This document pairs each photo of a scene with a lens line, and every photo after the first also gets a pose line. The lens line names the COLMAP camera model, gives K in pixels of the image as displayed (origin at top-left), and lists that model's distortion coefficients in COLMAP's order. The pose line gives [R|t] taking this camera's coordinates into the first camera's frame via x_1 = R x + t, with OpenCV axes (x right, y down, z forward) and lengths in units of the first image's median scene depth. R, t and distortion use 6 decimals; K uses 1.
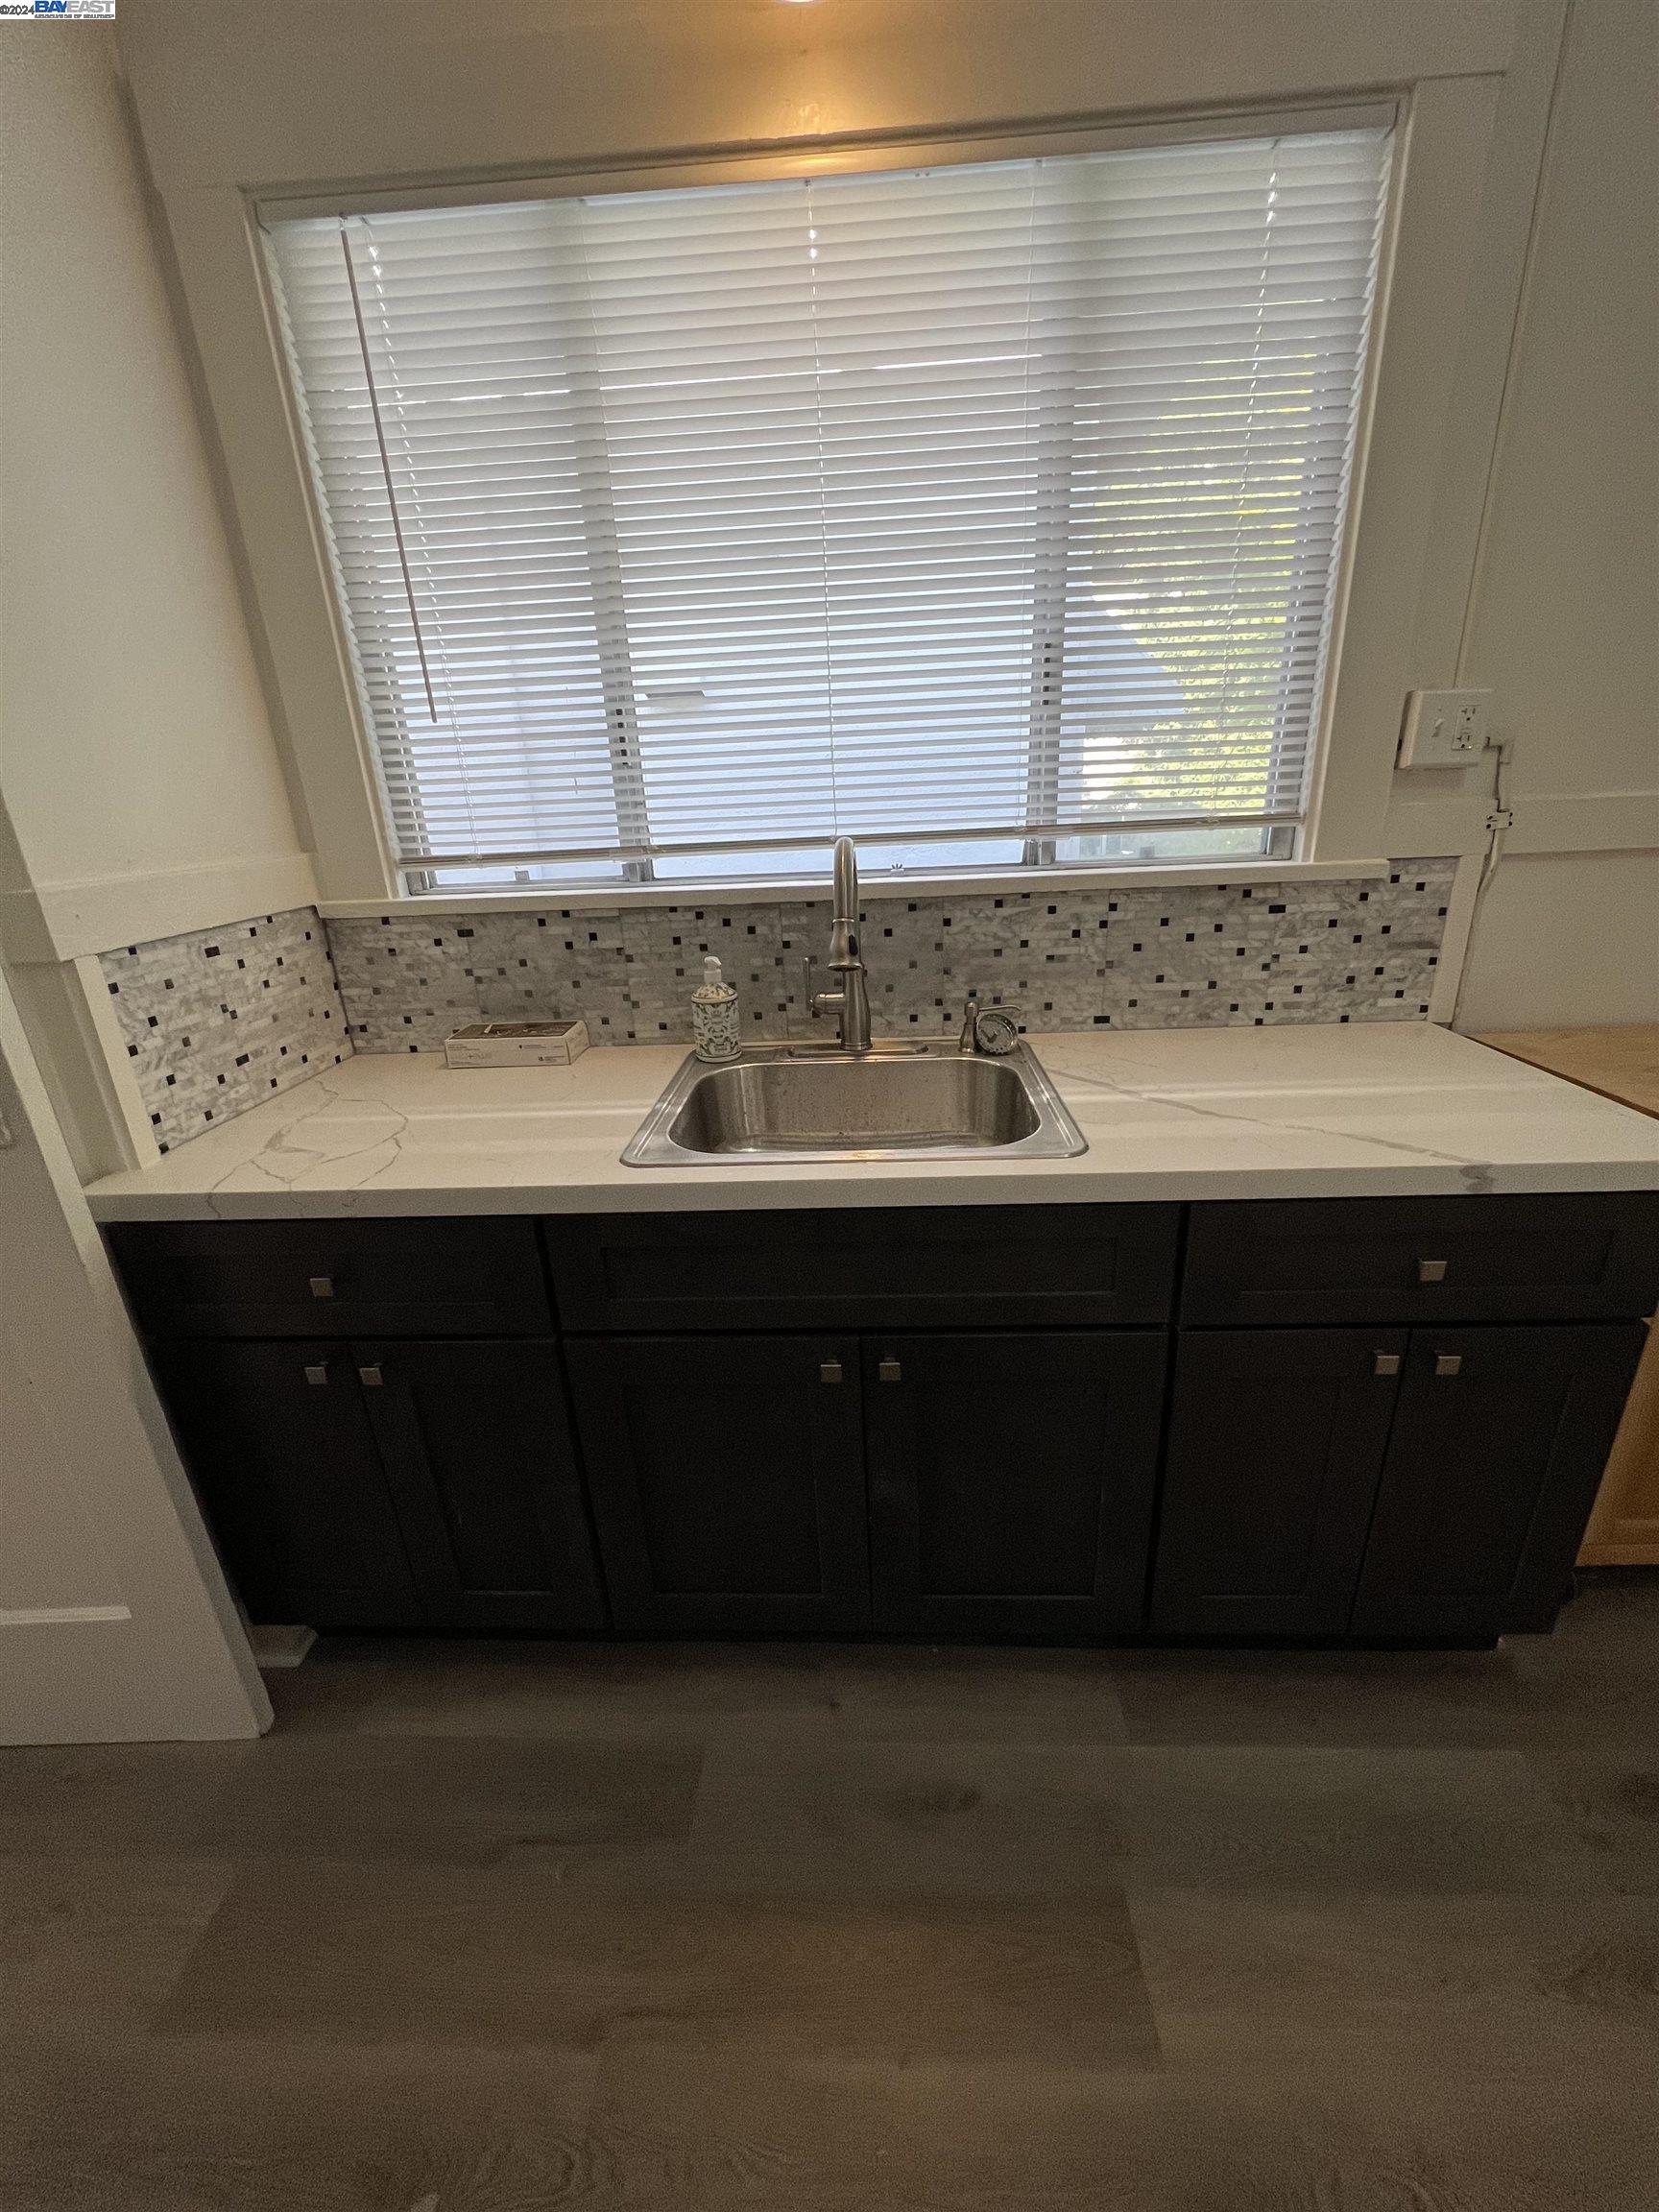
lens RADIAL K [[882.1, 0, 832.3], [0, 882.1, 1107.5], [0, 0, 1]] dist [0.001118, 0.000334]
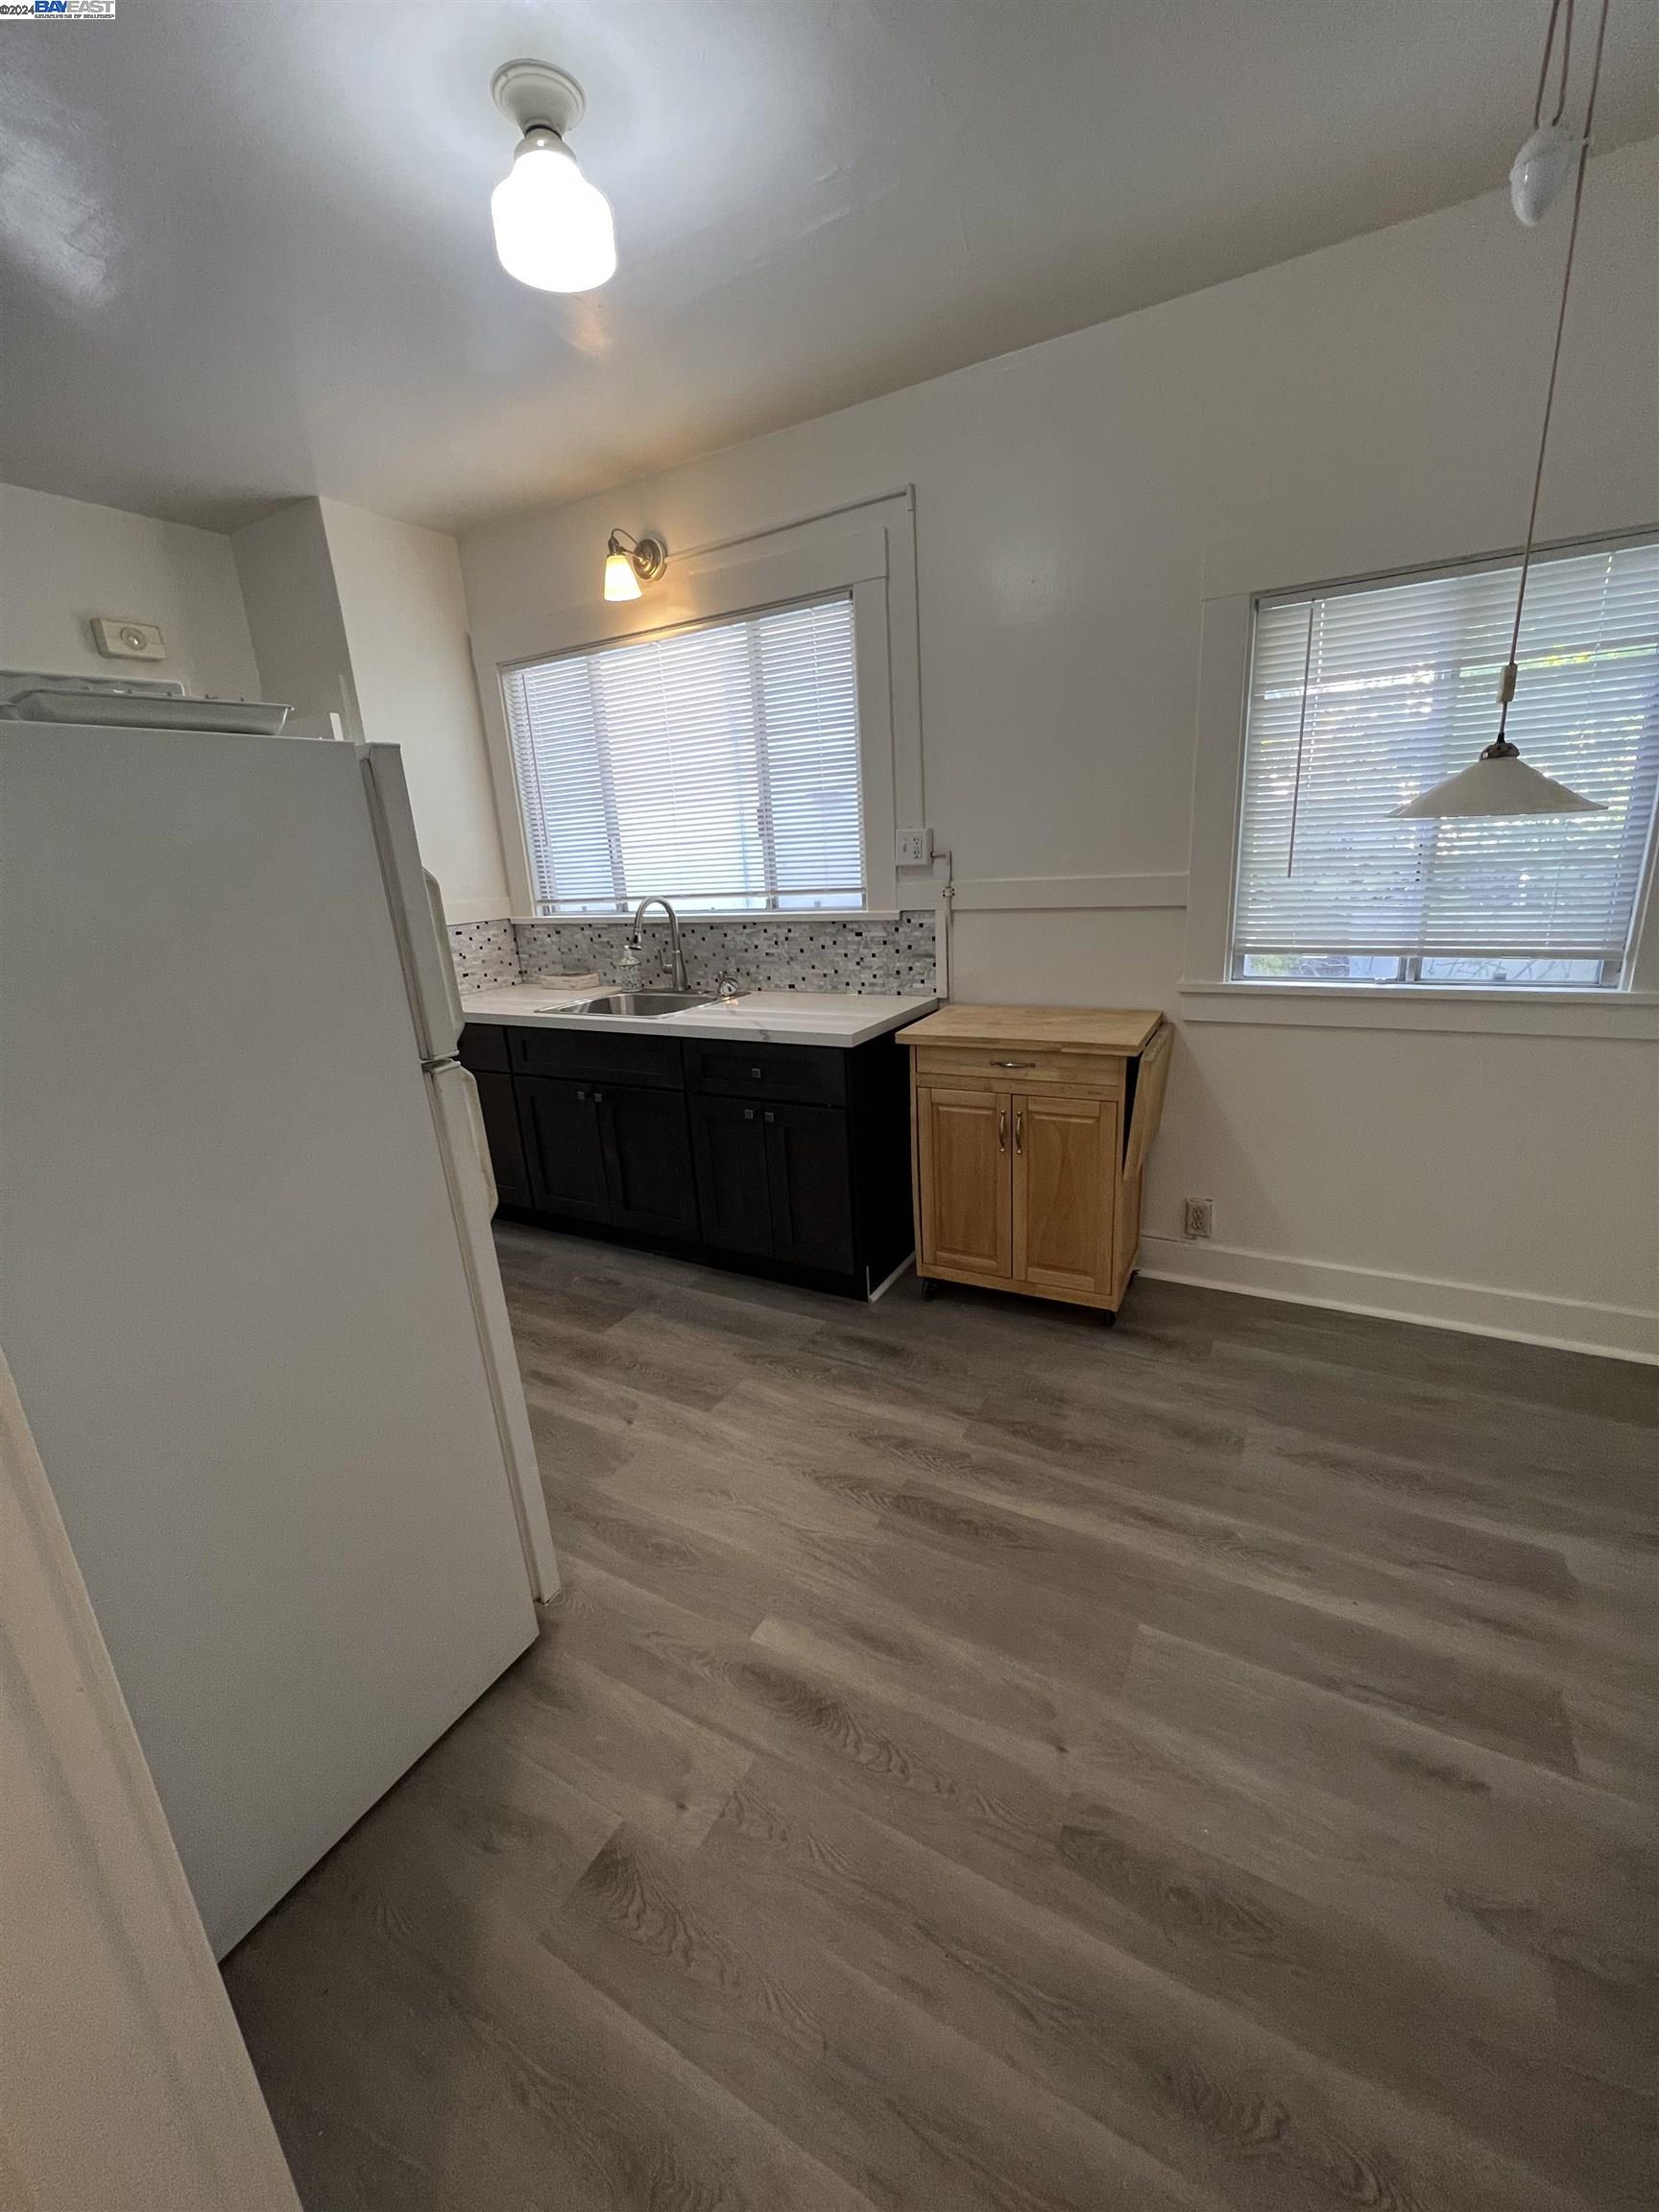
lens RADIAL K [[882.1, 0, 829.0], [0, 882.1, 1105.7], [0, 0, 1]] dist [0.001118, 0.000334]
pose [[0.893085, 0.121846, -0.433073, 1.323897], [-0.140485, 0.990020, -0.011166, 0.185893], [0.427391, 0.070812, 0.901290, -0.779227]]
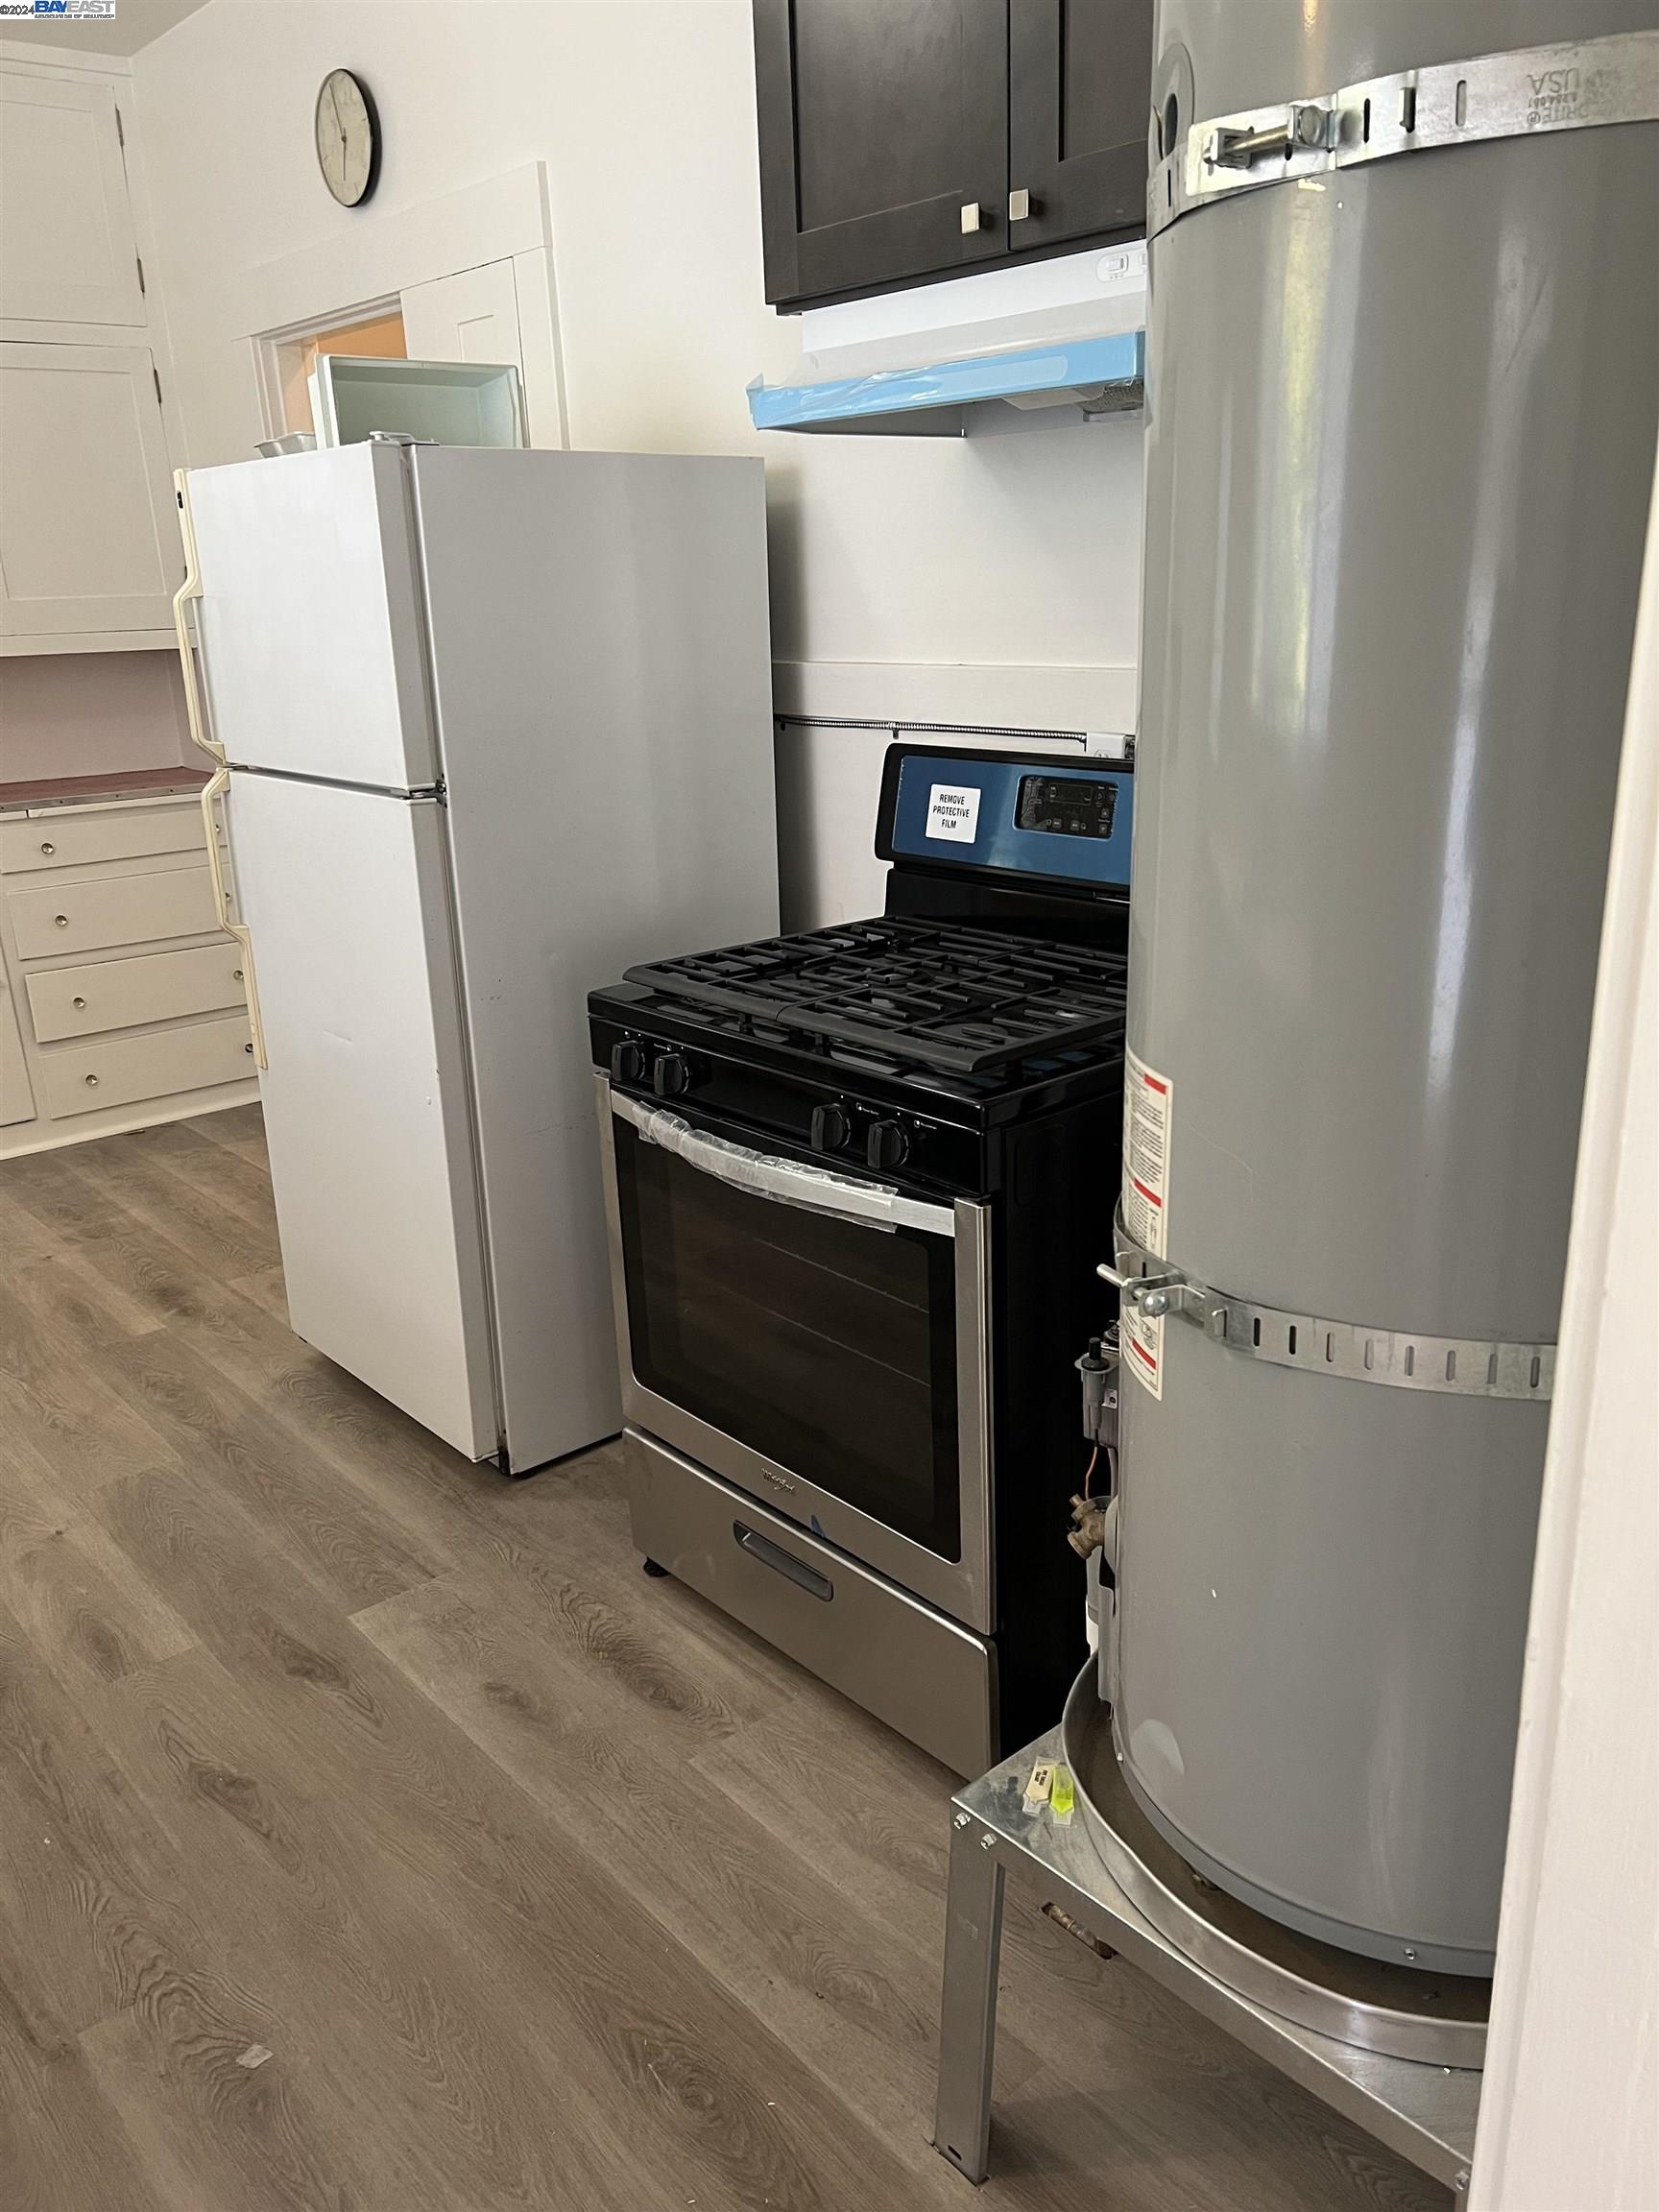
lens RADIAL K [[1683.4, 0, 826.2], [0, 1683.4, 1110.5], [0, 0, 1]] dist [0.045120, 0.000380]
pose [[-0.683356, -0.150949, 0.714310, -1.213306], [0.315837, 0.820982, 0.475642, -0.178582], [-0.658233, 0.550639, -0.513348, 0.569659]]
